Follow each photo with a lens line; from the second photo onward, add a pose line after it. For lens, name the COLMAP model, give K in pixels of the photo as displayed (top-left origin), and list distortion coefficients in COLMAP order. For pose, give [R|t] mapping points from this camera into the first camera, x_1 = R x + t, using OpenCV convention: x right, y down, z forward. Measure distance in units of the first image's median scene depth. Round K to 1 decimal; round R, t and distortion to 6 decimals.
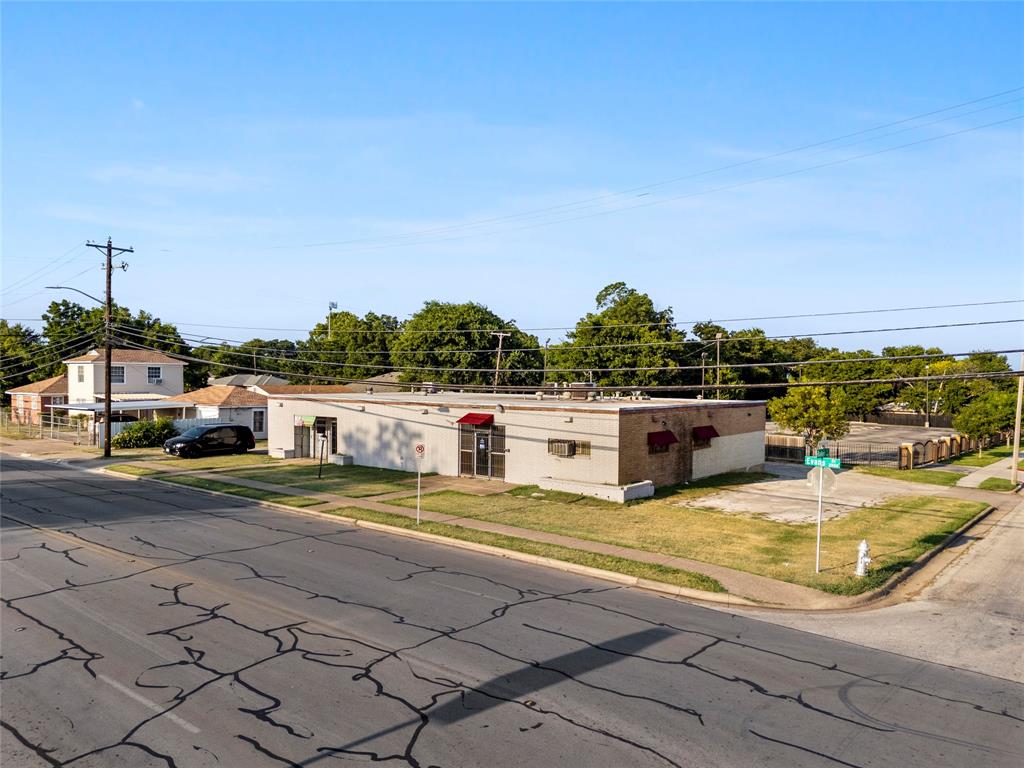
lens RADIAL K [[792.0, 0, 520.9], [0, 792.0, 404.4], [0, 0, 1]] dist [0.055823, -0.034943]
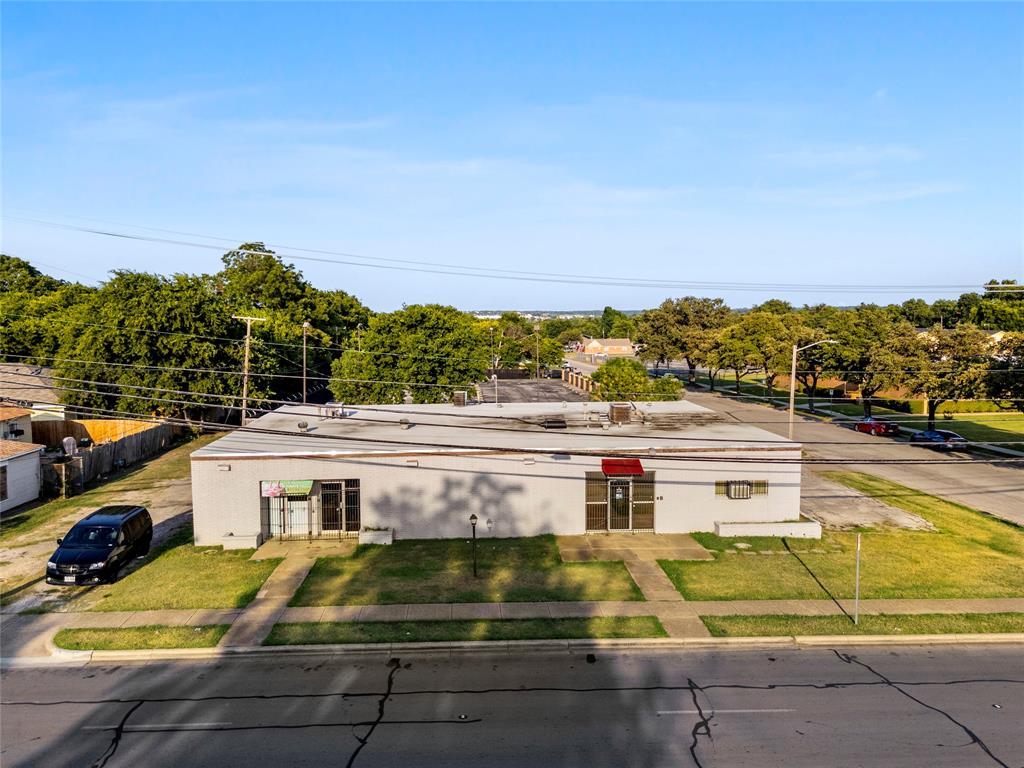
lens RADIAL K [[792.0, 0, 513.1], [0, 792.0, 386.4], [0, 0, 1]] dist [0.055823, -0.034943]
pose [[0.725151, -0.066089, 0.685411, -0.611633], [0.026848, 0.997340, 0.067762, -0.109134], [-0.688066, -0.030736, 0.724997, 0.387540]]
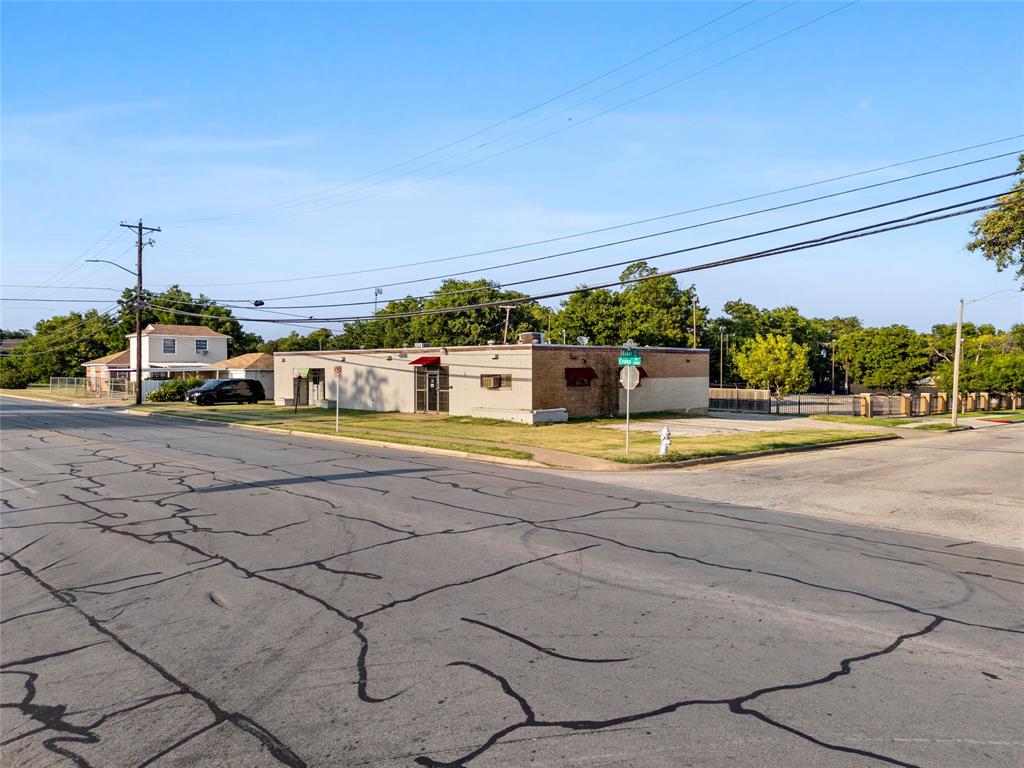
lens RADIAL K [[792.0, 0, 520.5], [0, 792.0, 377.4], [0, 0, 1]] dist [0.055823, -0.034943]
pose [[0.992942, -0.009861, -0.118193, 0.181286], [0.005744, 0.999367, -0.035115, 0.069957], [0.118464, 0.034188, 0.992370, -0.104387]]
